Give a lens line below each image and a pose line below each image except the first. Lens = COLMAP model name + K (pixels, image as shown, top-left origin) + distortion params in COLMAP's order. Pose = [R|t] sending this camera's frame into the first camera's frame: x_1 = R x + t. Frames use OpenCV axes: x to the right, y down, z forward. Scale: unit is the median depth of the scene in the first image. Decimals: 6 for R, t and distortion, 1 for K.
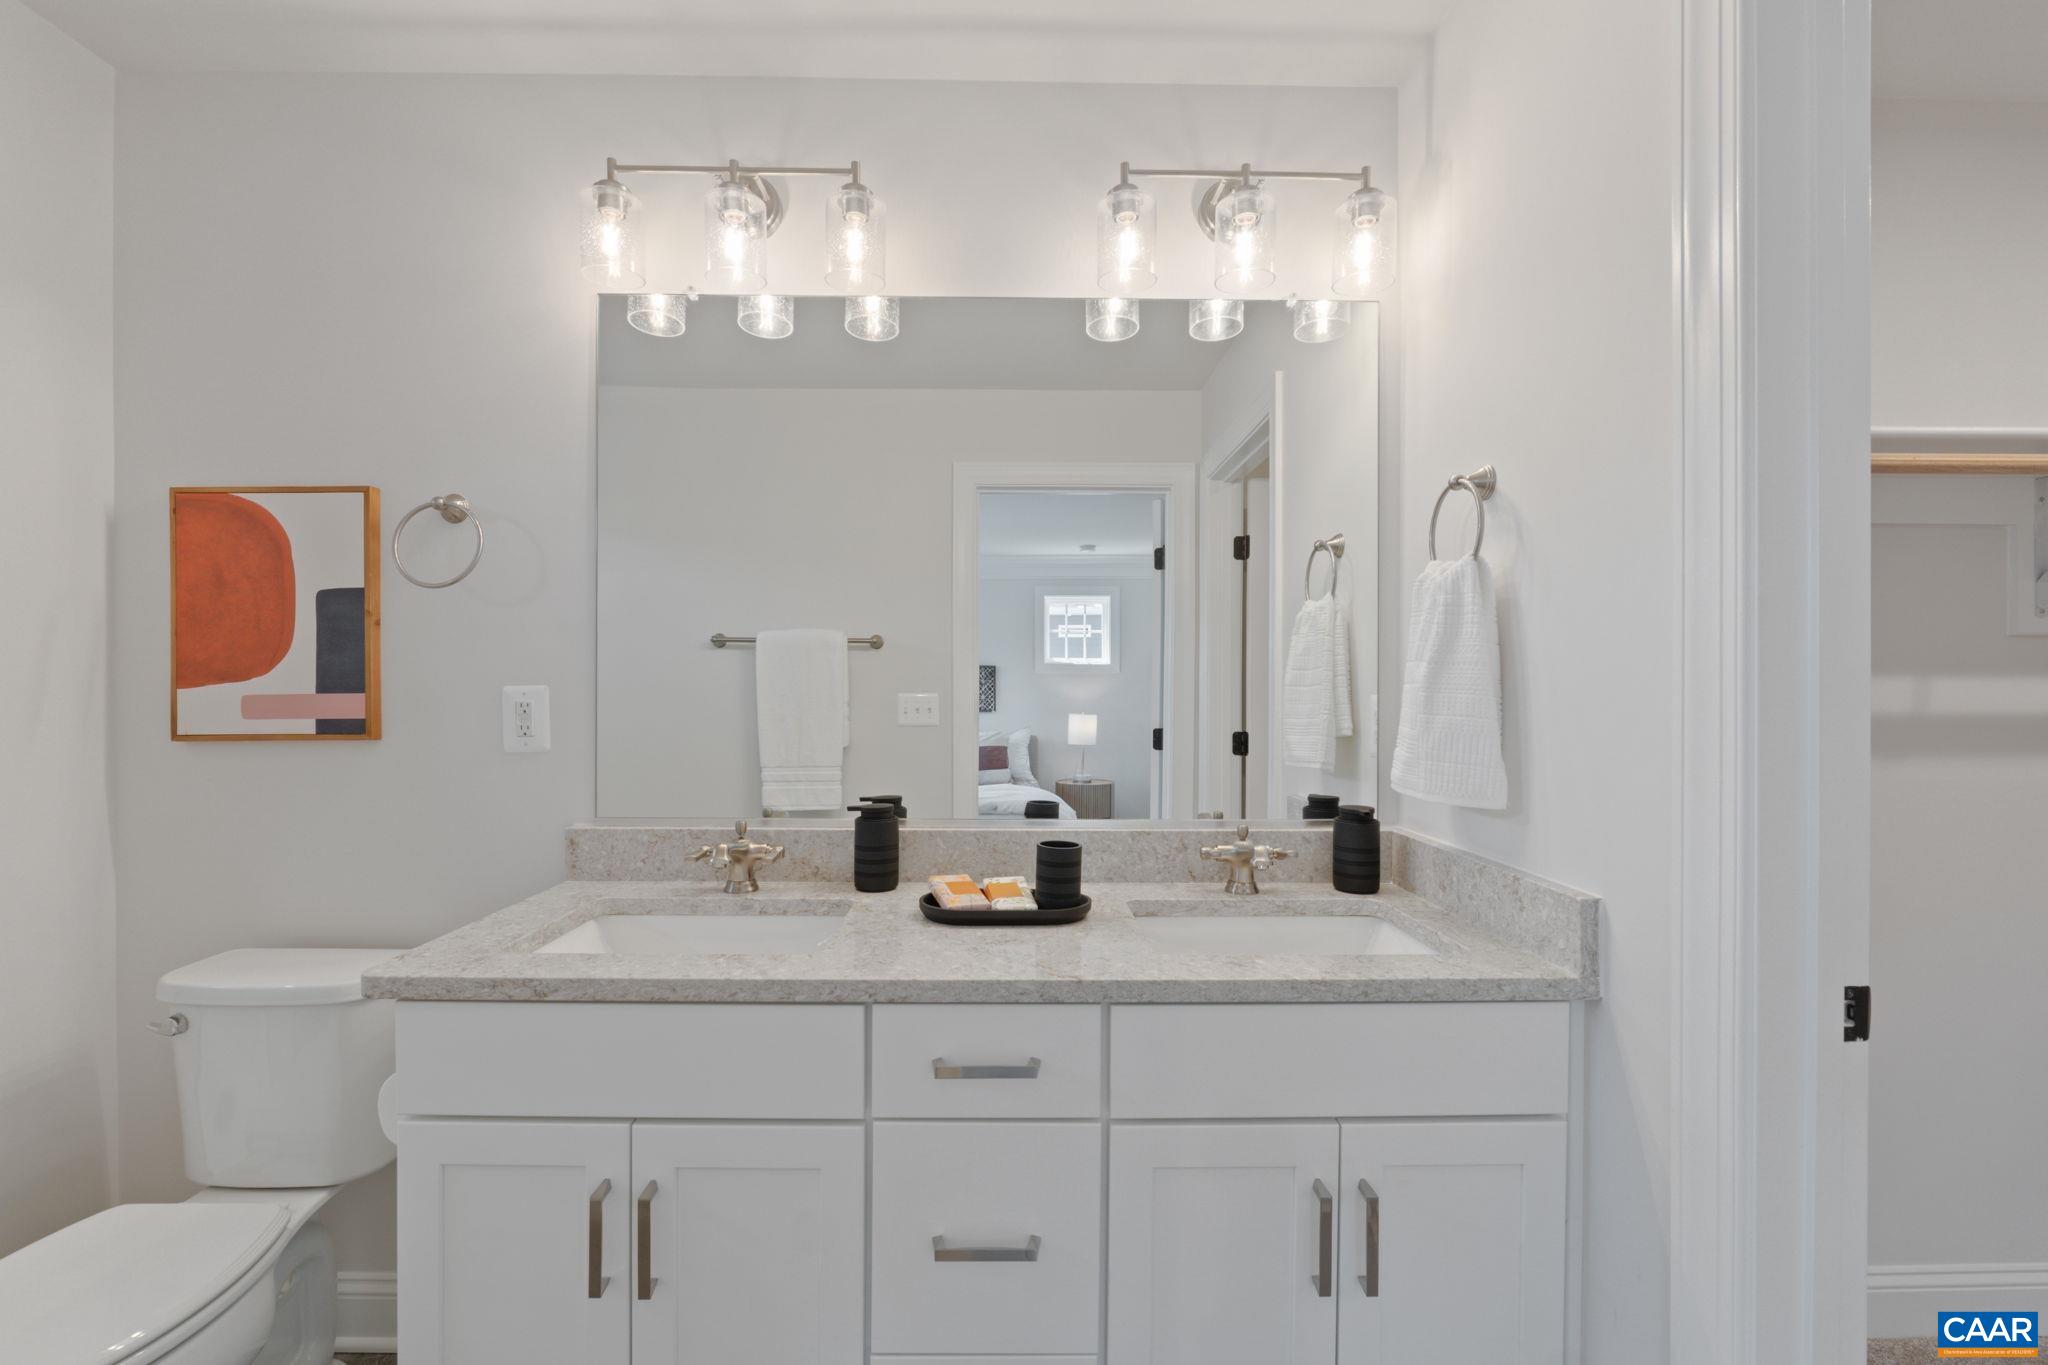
lens RADIAL K [[870.2, 0, 1022.4], [0, 870.2, 691.2], [0, 0, 1]] dist [0.001572, -0.000737]
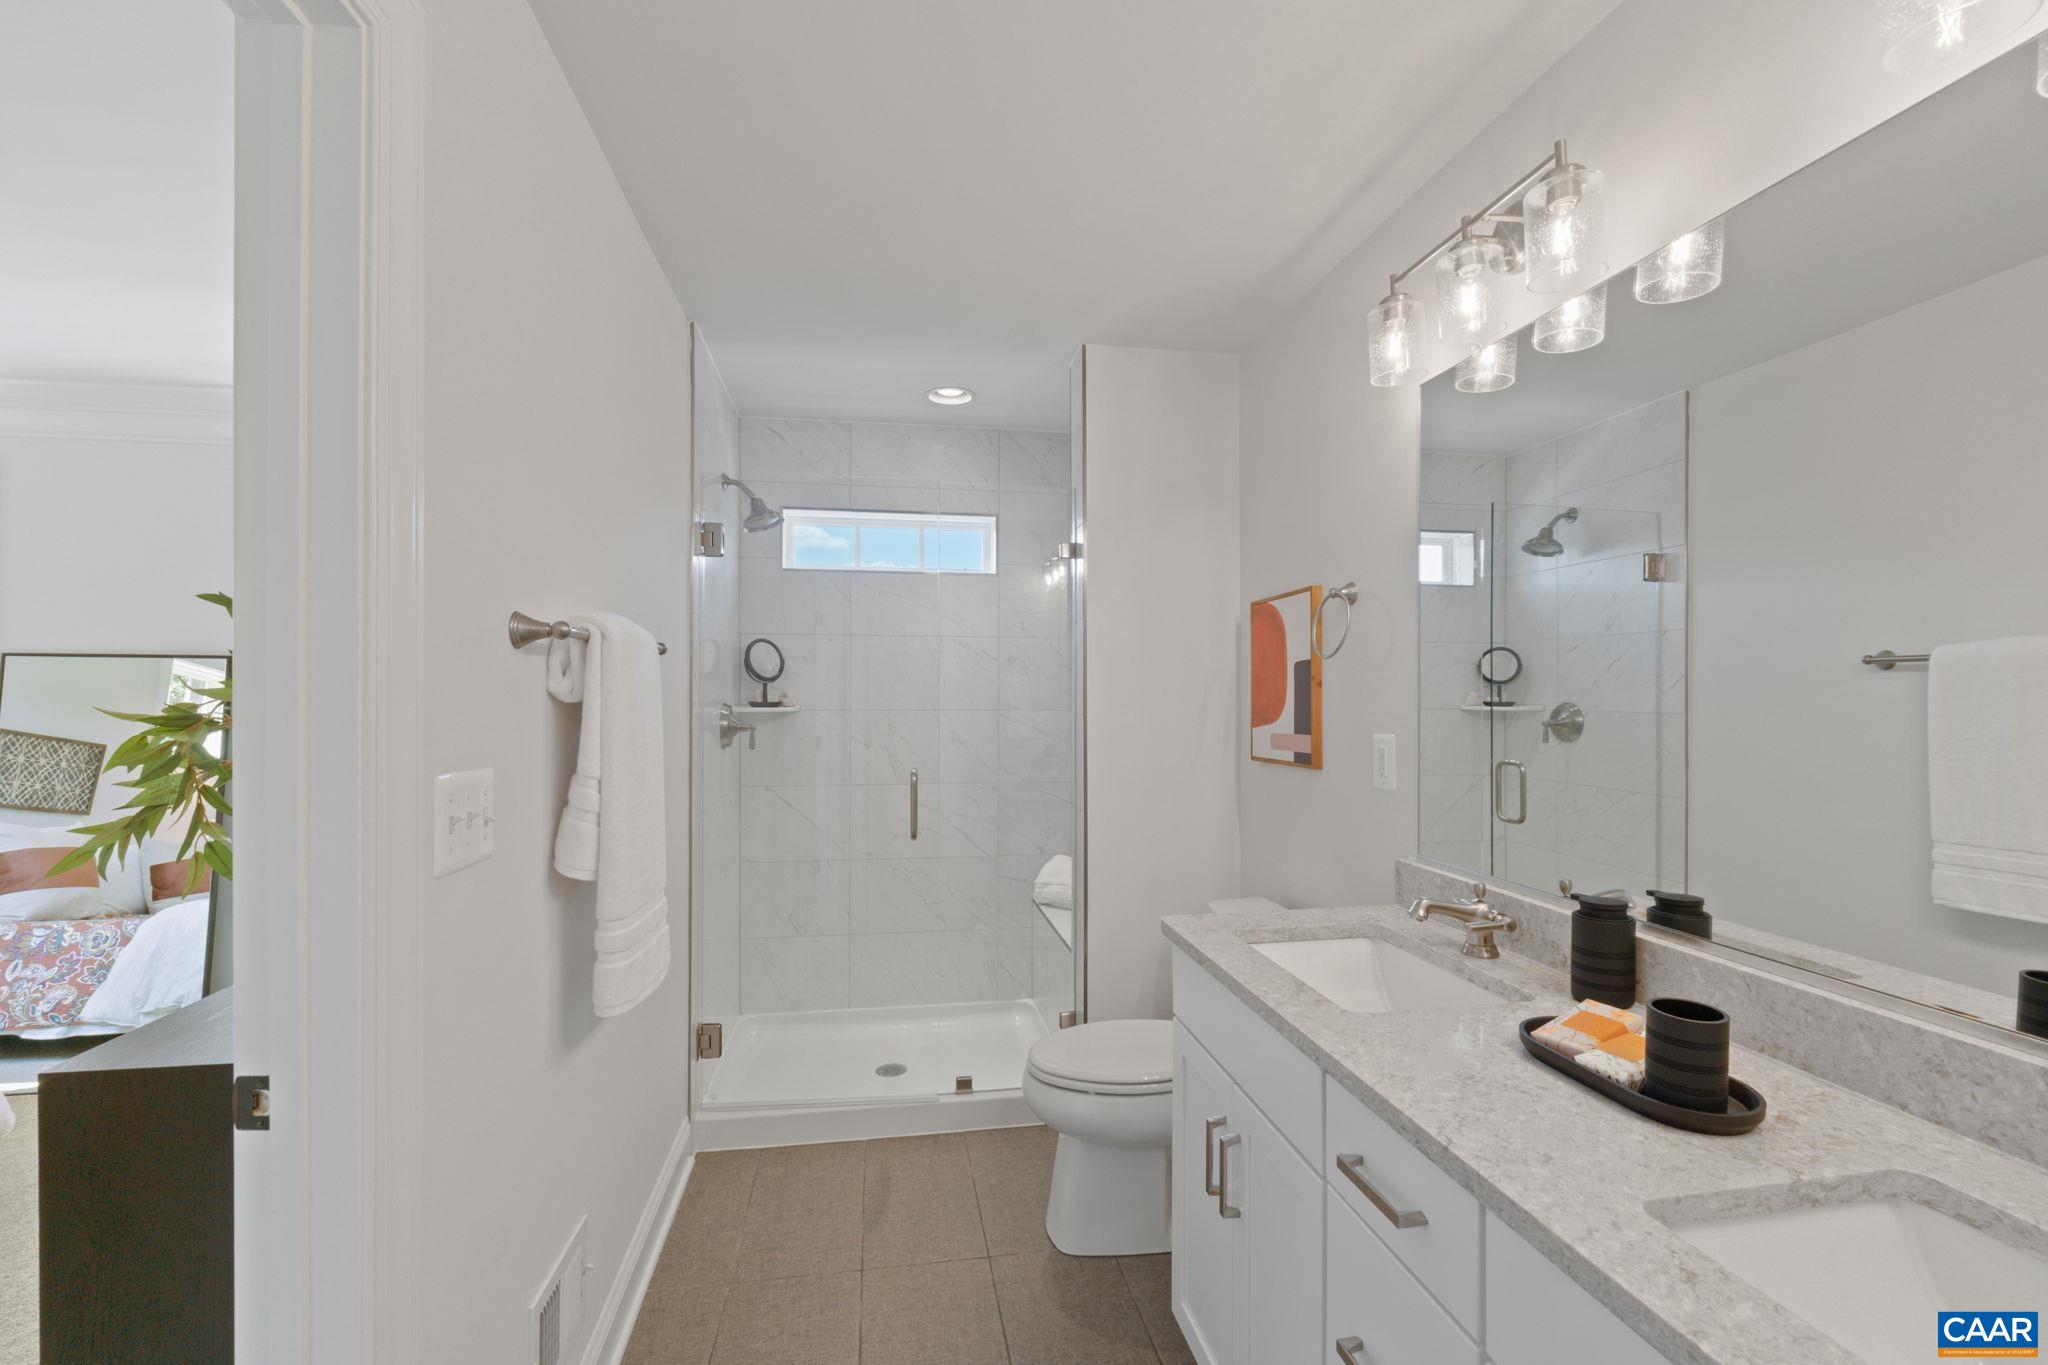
lens RADIAL K [[870.2, 0, 1012.2], [0, 870.2, 691.1], [0, 0, 1]] dist [0.001572, -0.000737]
pose [[0.150367, -0.008203, -0.988596, 0.544471], [0.004542, 0.999961, -0.007607, -0.059801], [0.988620, -0.003347, 0.150399, 0.322478]]
